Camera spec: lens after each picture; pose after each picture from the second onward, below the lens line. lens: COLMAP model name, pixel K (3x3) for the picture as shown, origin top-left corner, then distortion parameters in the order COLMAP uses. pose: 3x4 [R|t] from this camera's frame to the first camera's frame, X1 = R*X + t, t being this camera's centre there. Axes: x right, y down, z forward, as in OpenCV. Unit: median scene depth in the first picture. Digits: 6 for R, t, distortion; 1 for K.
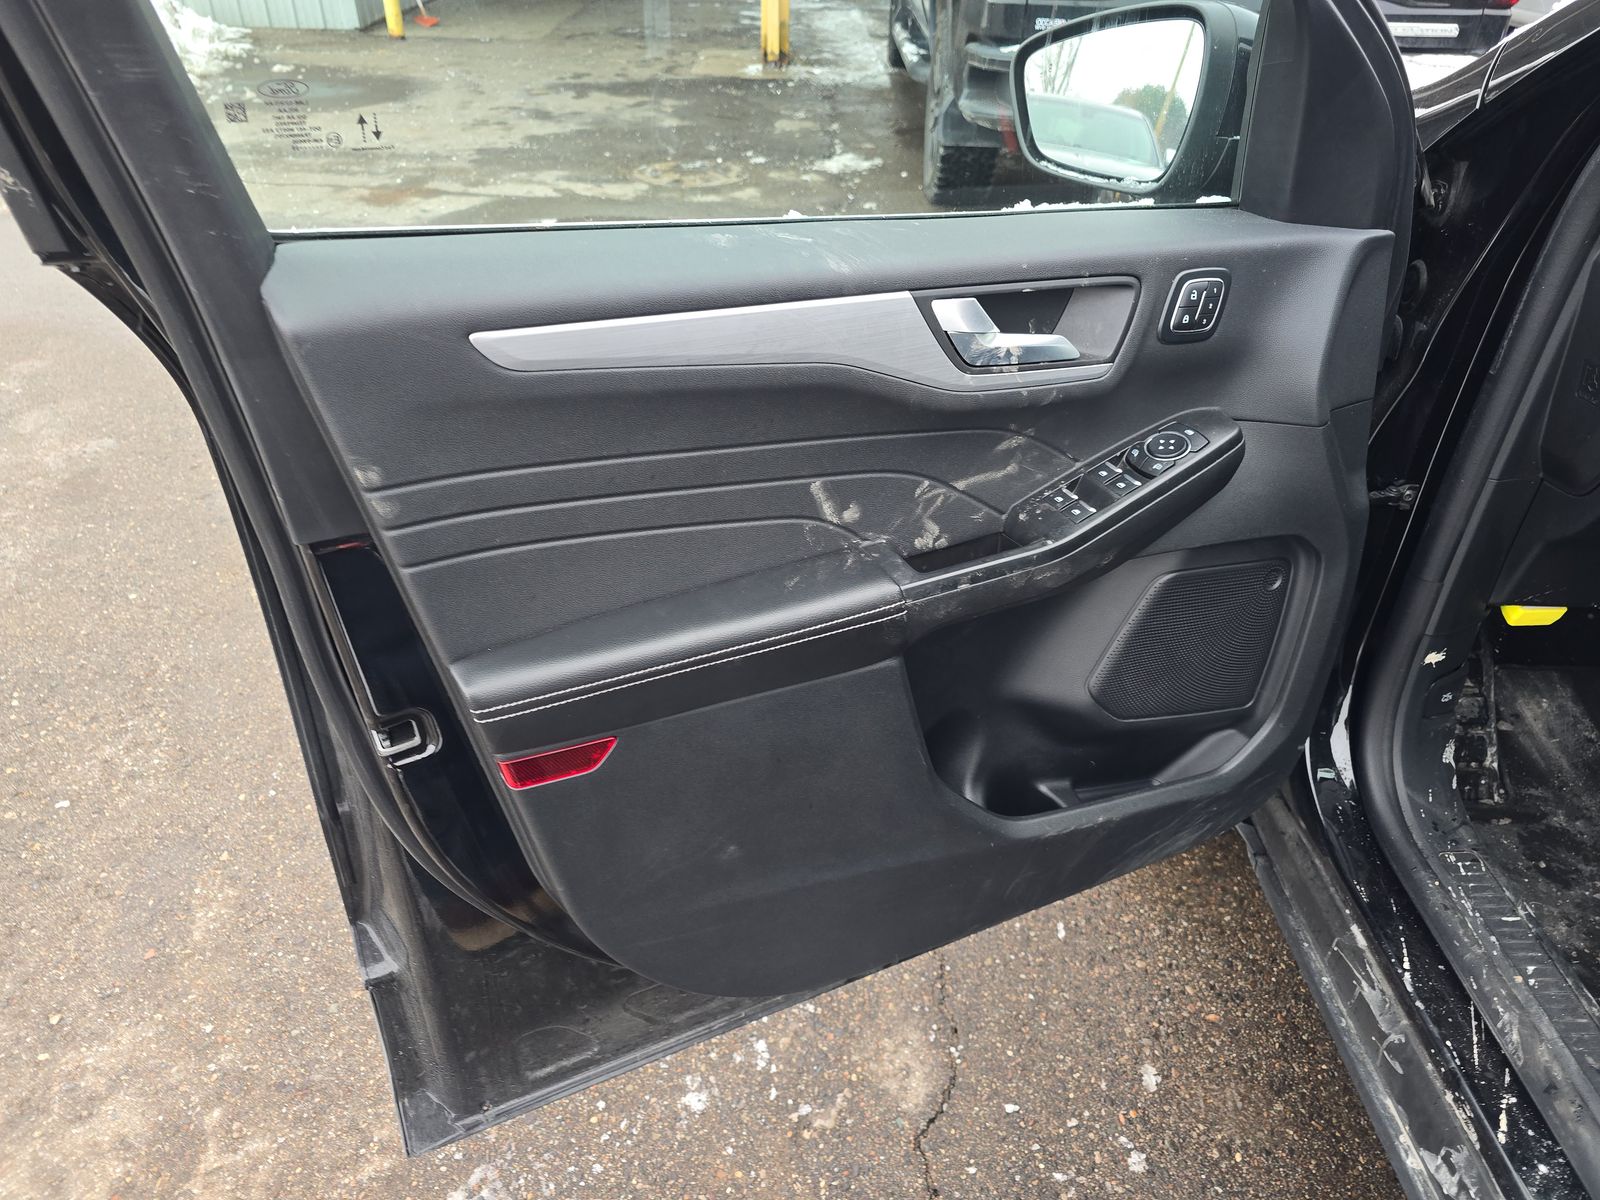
lens RADIAL K [[1074.7, 0, 800.0], [0, 1074.7, 594.3], [0, 0, 1]] dist [0.047674, -0.040247]
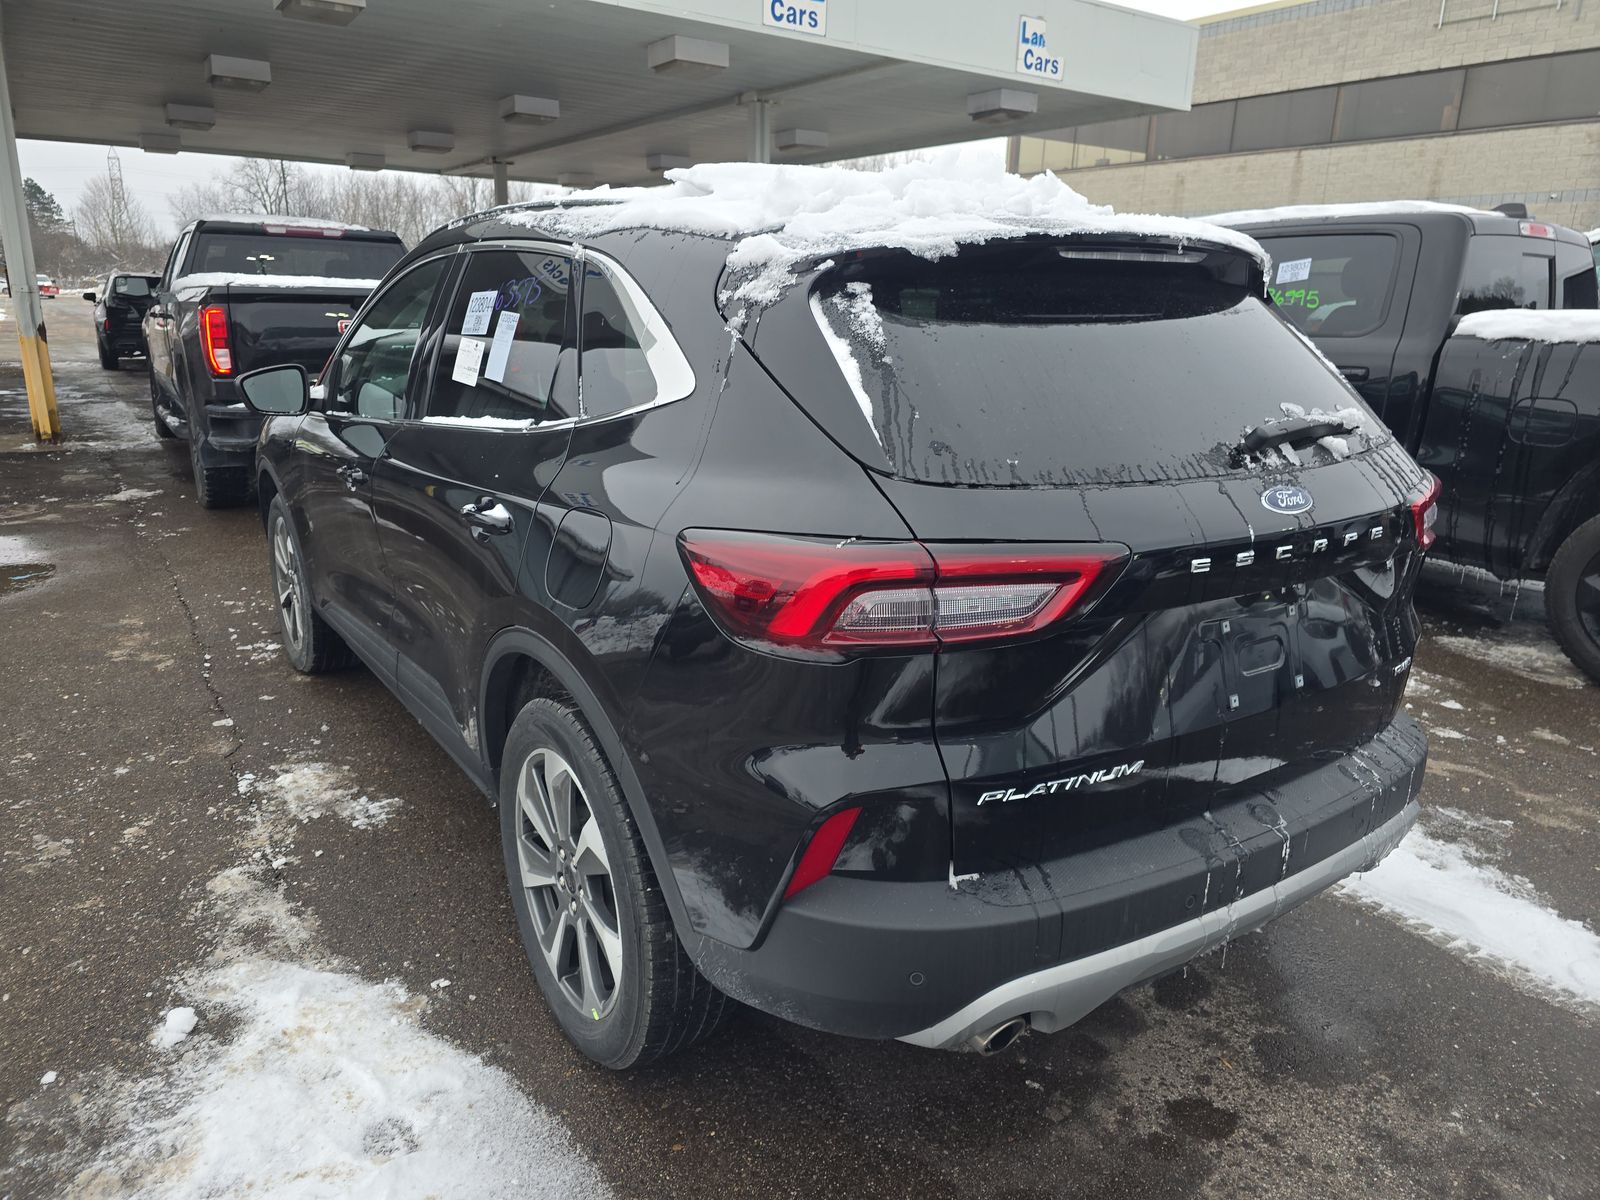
lens RADIAL K [[1074.7, 0, 799.6], [0, 1074.7, 604.7], [0, 0, 1]] dist [0.047674, -0.040247]
pose [[0.826105, -0.154051, 0.542051, -0.021035], [0.309744, 0.927699, -0.208408, 0.215548], [-0.470754, 0.340064, 0.814093, -0.359031]]
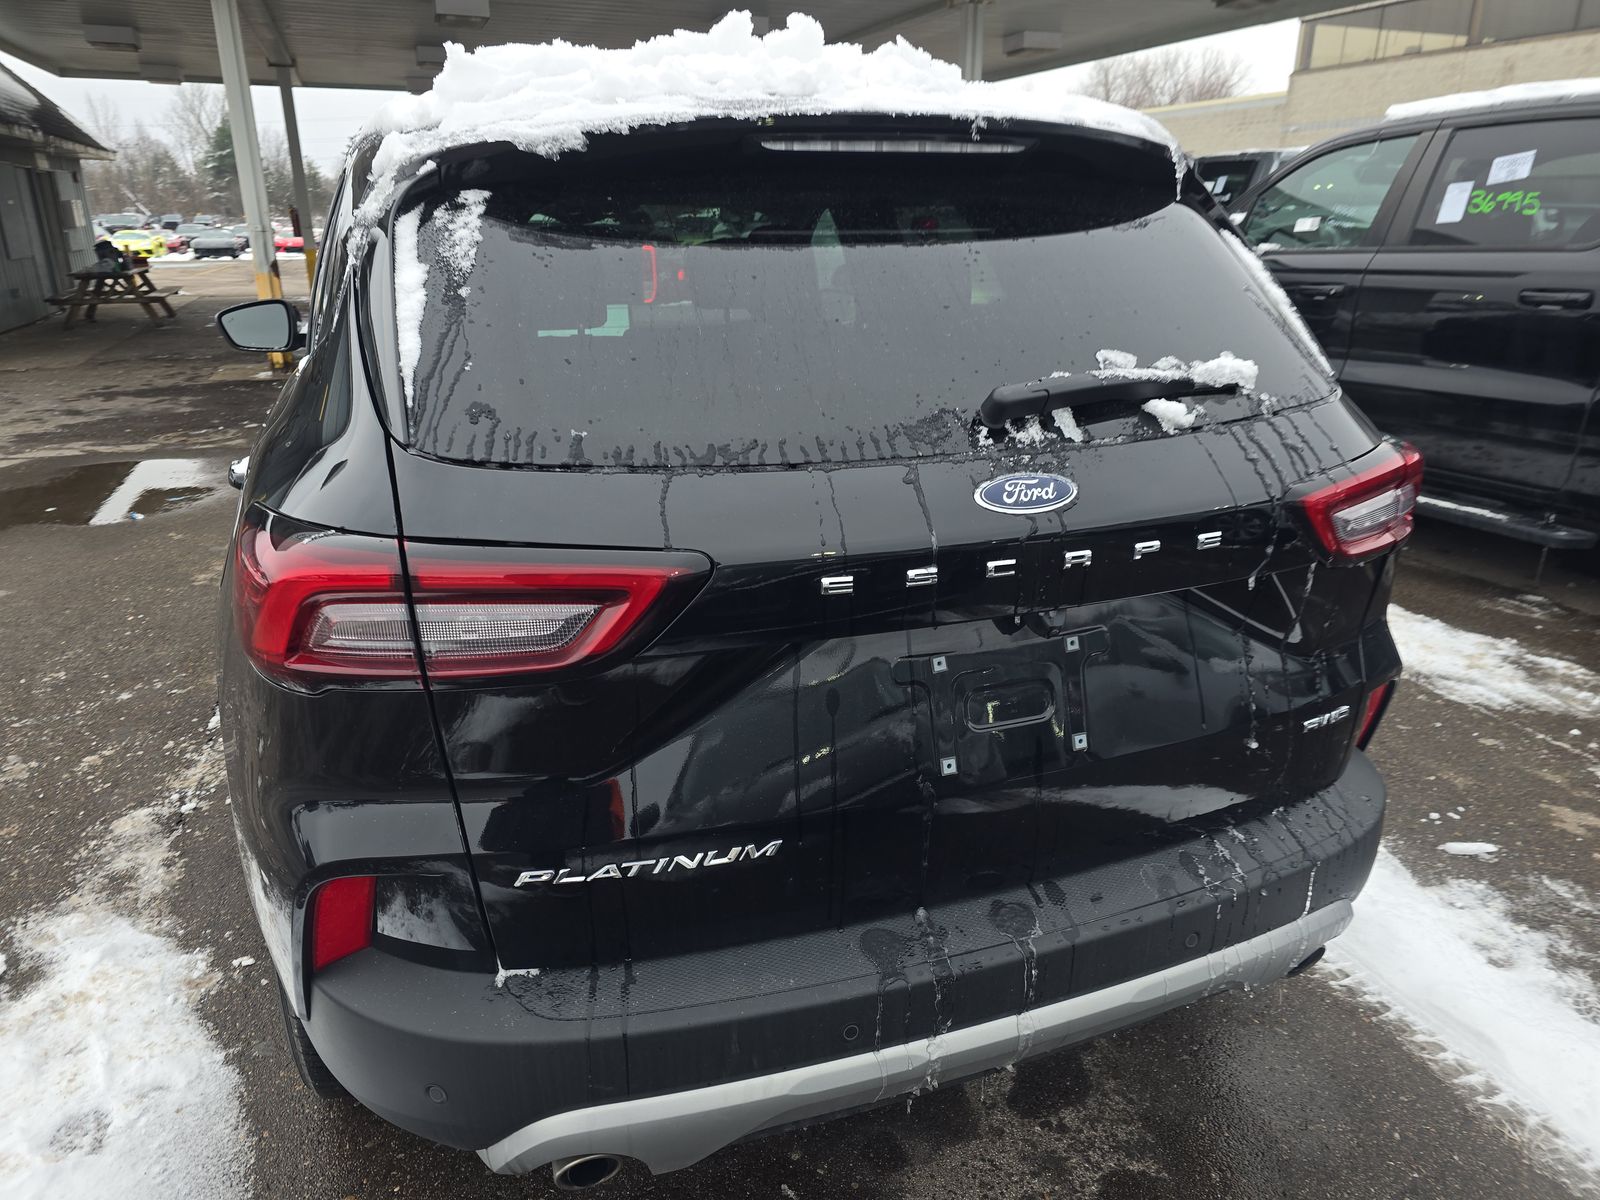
lens RADIAL K [[1074.7, 0, 801.3], [0, 1074.7, 603.0], [0, 0, 1]] dist [0.047674, -0.040247]
pose [[0.935430, -0.135406, 0.326552, 0.113062], [0.212131, 0.953945, -0.212108, 0.221983], [-0.282792, 0.267684, 0.921072, -0.362318]]
